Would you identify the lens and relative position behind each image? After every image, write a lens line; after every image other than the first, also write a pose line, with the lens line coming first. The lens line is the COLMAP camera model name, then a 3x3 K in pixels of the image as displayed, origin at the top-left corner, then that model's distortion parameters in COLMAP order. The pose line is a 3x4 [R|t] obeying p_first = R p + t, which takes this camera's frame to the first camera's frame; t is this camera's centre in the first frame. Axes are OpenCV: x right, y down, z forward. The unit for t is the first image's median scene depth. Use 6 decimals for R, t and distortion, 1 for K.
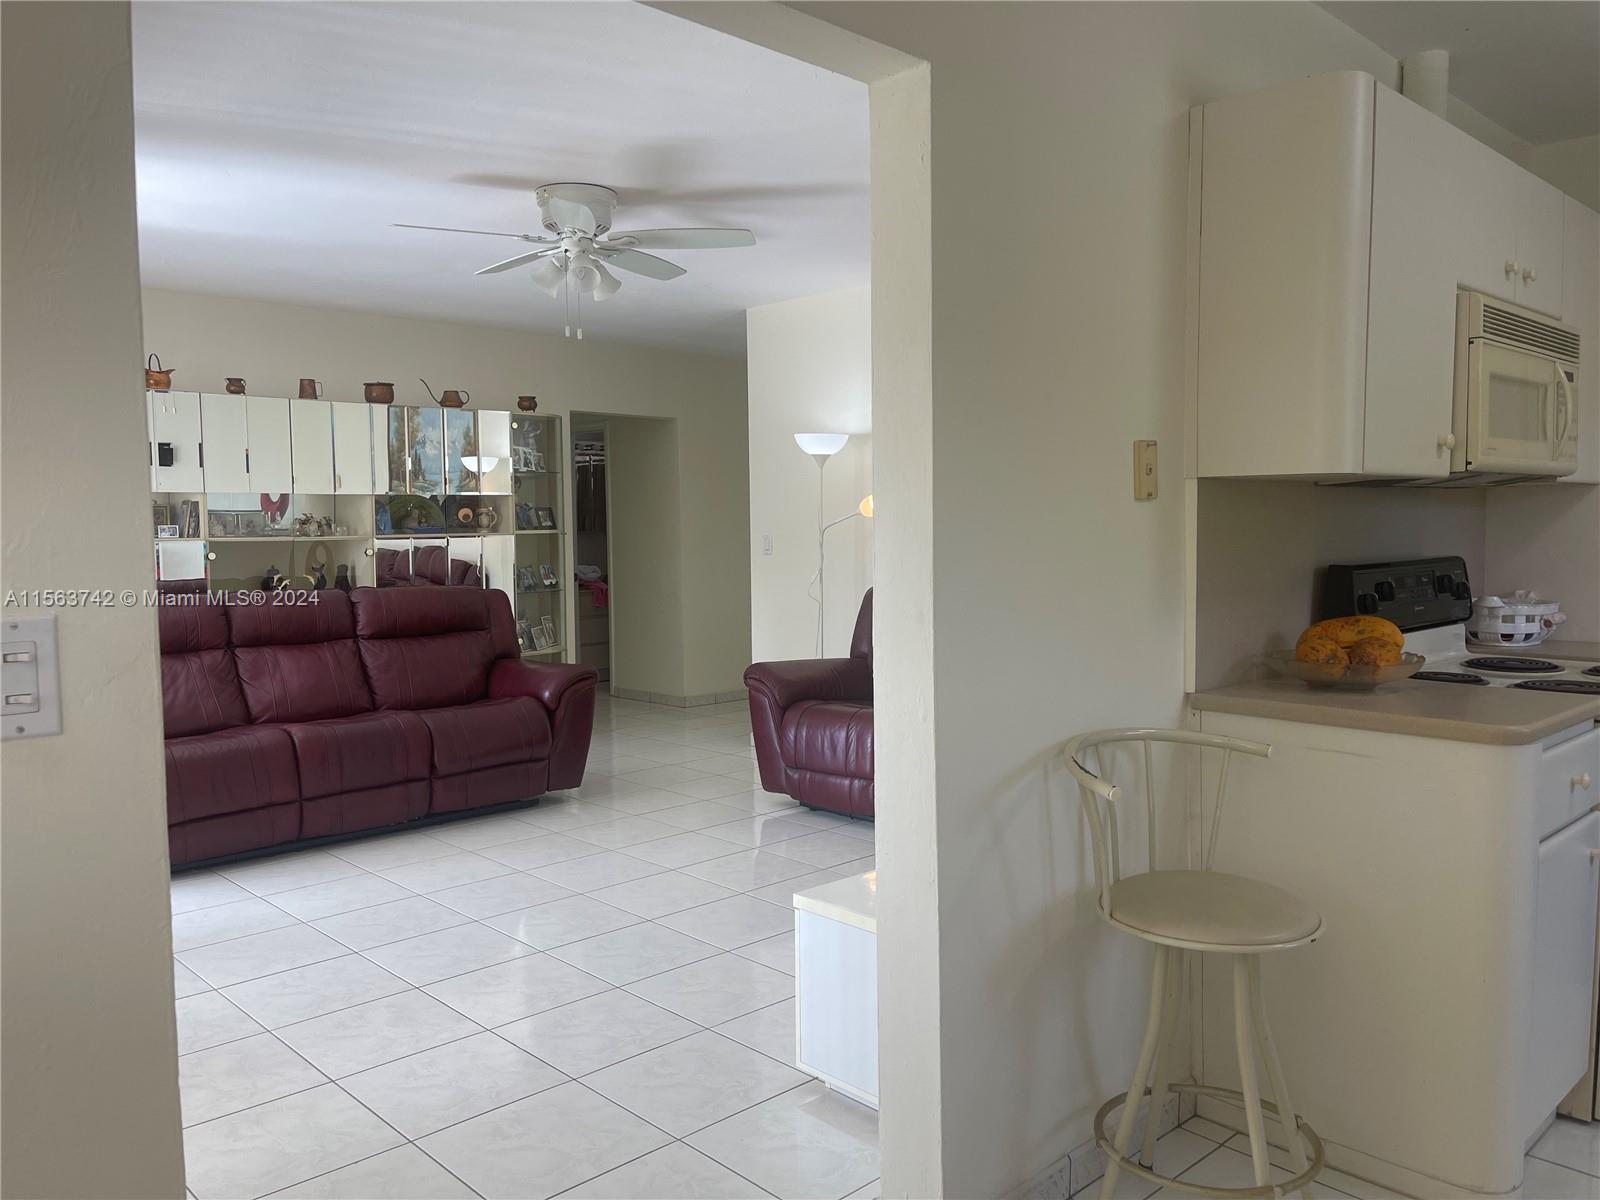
lens RADIAL K [[1196.3, 0, 800.0], [0, 1196.3, 600.0], [0, 0, 1]] dist [0.078628, -0.097456]
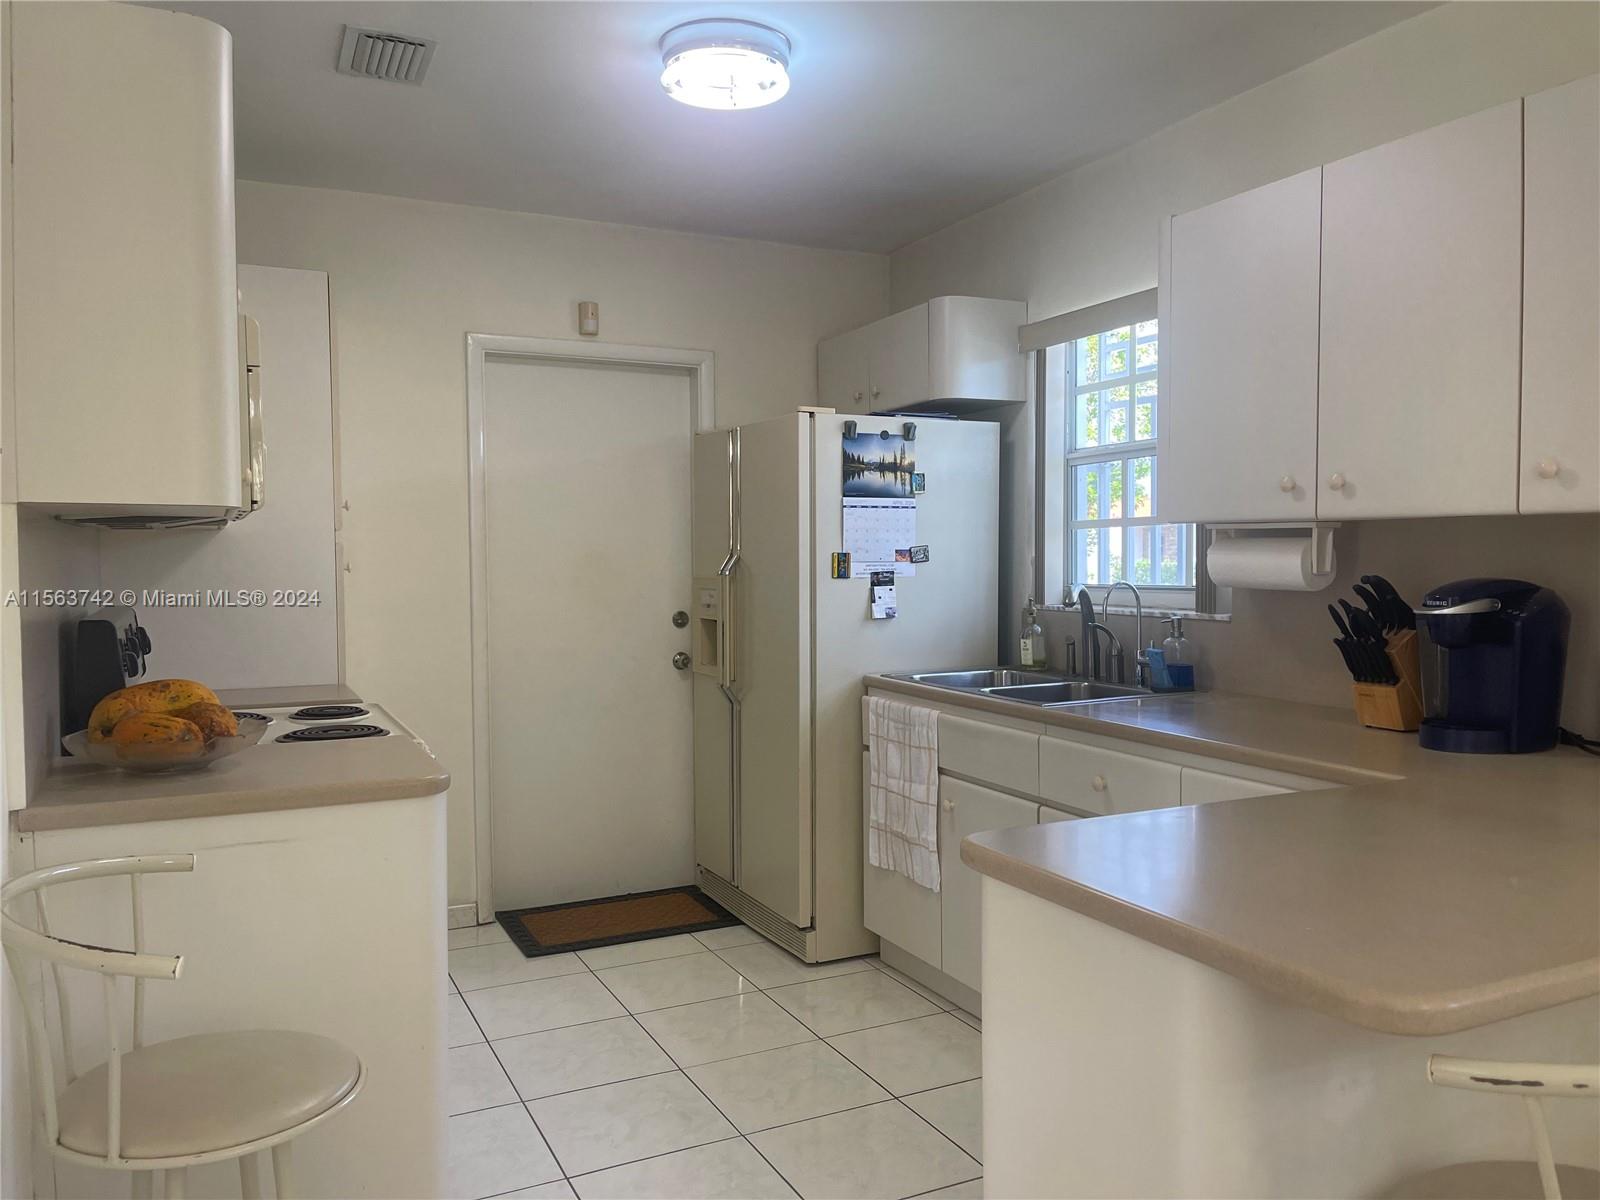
lens RADIAL K [[1210.8, 0, 800.0], [0, 1210.8, 600.0], [0, 0, 1]] dist [0.078144, -0.104364]
pose [[0.302811, -0.030702, 0.952556, -0.190241], [0.063596, 0.997904, 0.011947, -0.021779], [-0.950926, 0.056961, 0.304129, 0.305264]]
